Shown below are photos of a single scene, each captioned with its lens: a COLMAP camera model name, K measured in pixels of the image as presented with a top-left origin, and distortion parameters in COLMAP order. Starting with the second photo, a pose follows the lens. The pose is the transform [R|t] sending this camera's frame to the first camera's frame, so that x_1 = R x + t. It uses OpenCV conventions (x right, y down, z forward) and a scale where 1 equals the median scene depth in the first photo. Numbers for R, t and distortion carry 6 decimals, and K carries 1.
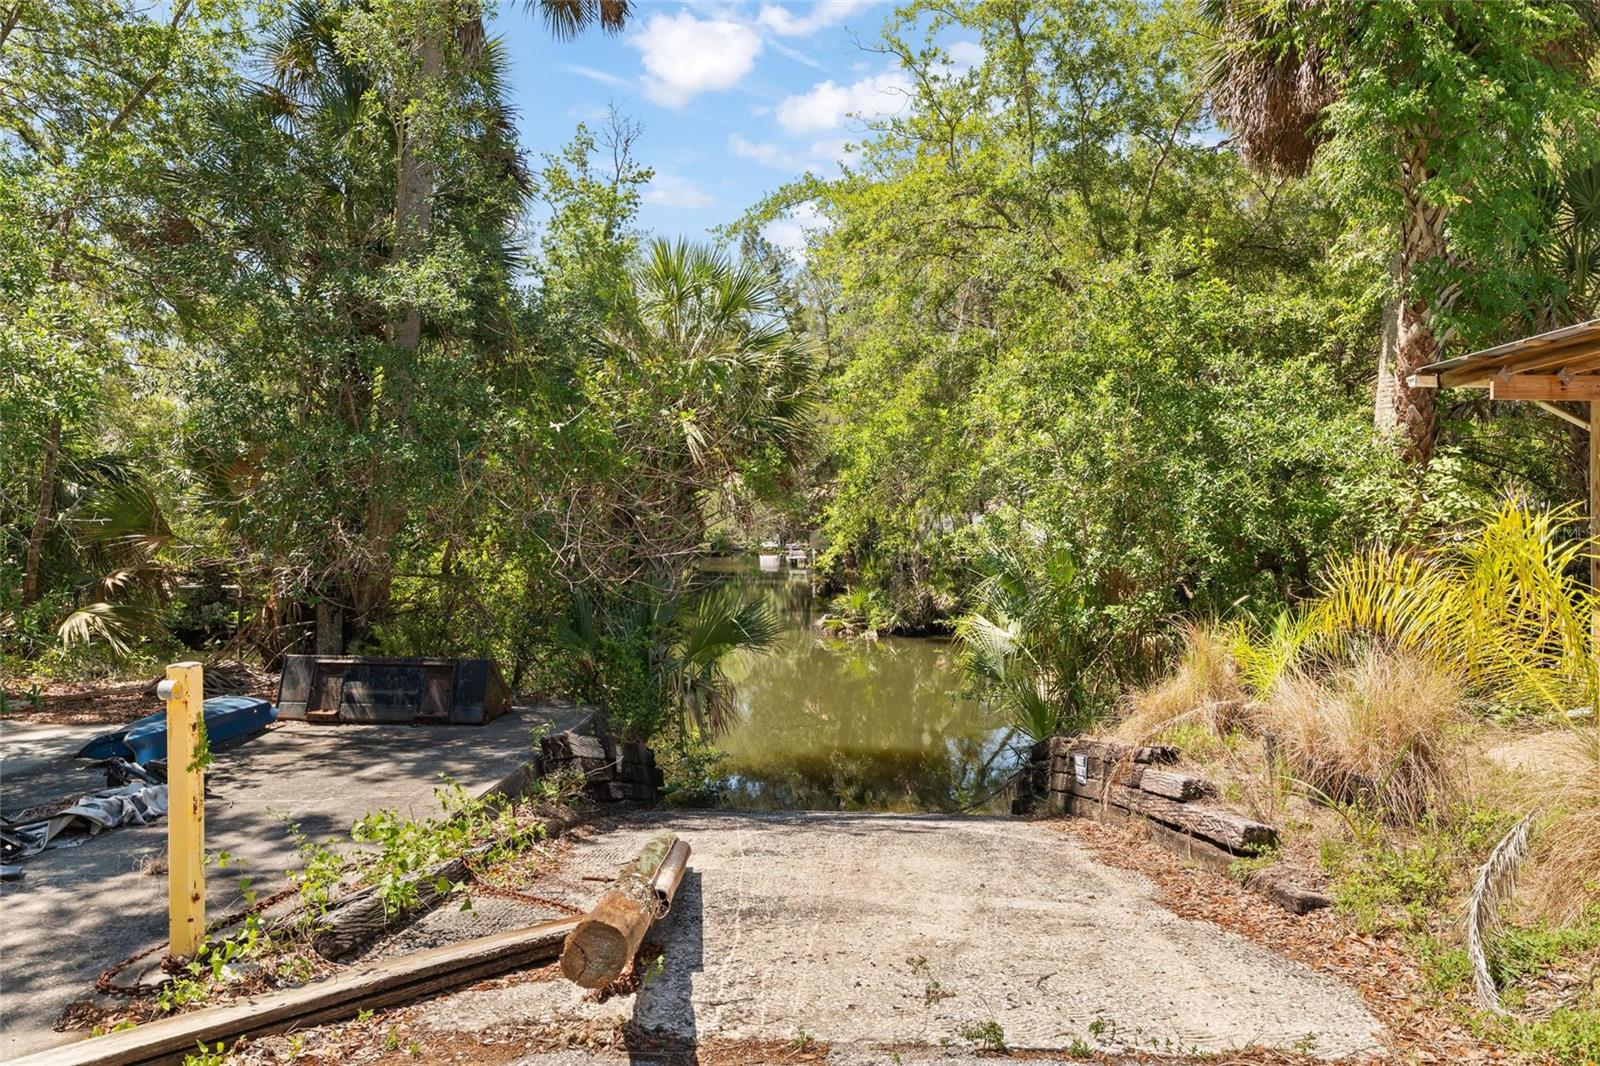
lens RADIAL K [[1107.1, 0, 799.8], [0, 1107.1, 528.6], [0, 0, 1]] dist [-0.001052, -0.000099]
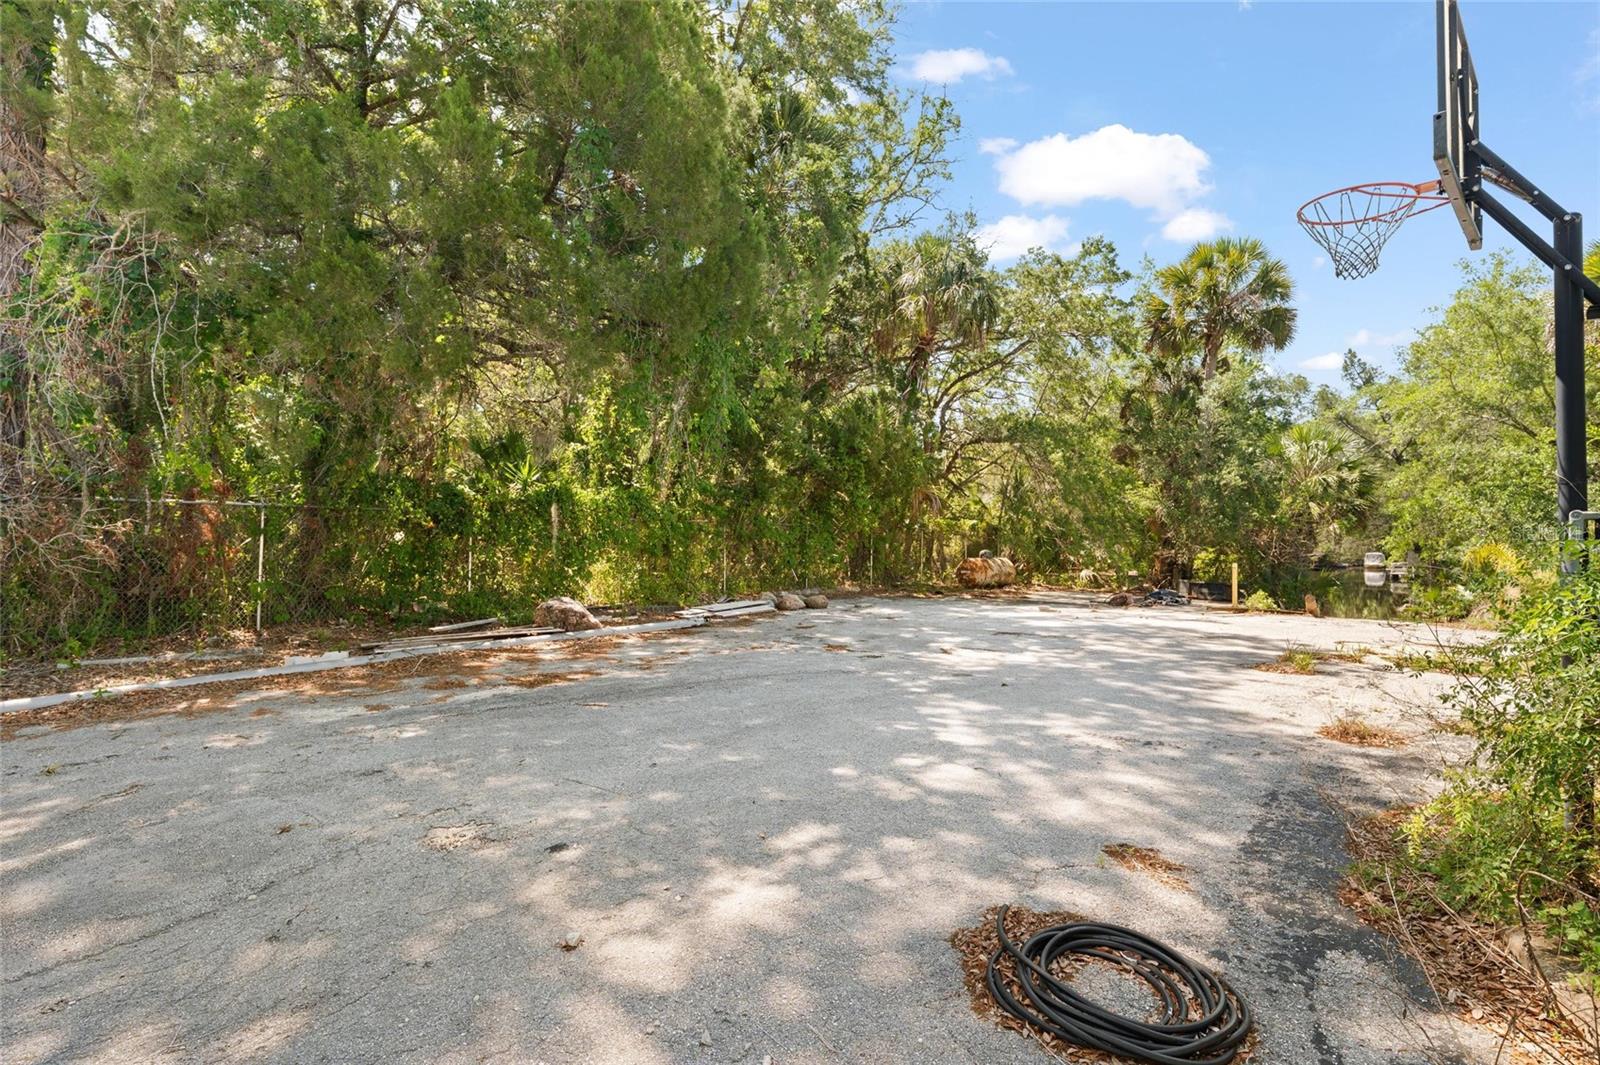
lens RADIAL K [[817.0, 0, 798.0], [0, 817.0, 521.7], [0, 0, 1]] dist [0.000981, 0.000149]
pose [[0.799872, -0.001600, -0.600169, 0.068835], [-0.015873, 0.999590, -0.023820, 0.006874], [0.599961, 0.028580, 0.799519, -1.061172]]
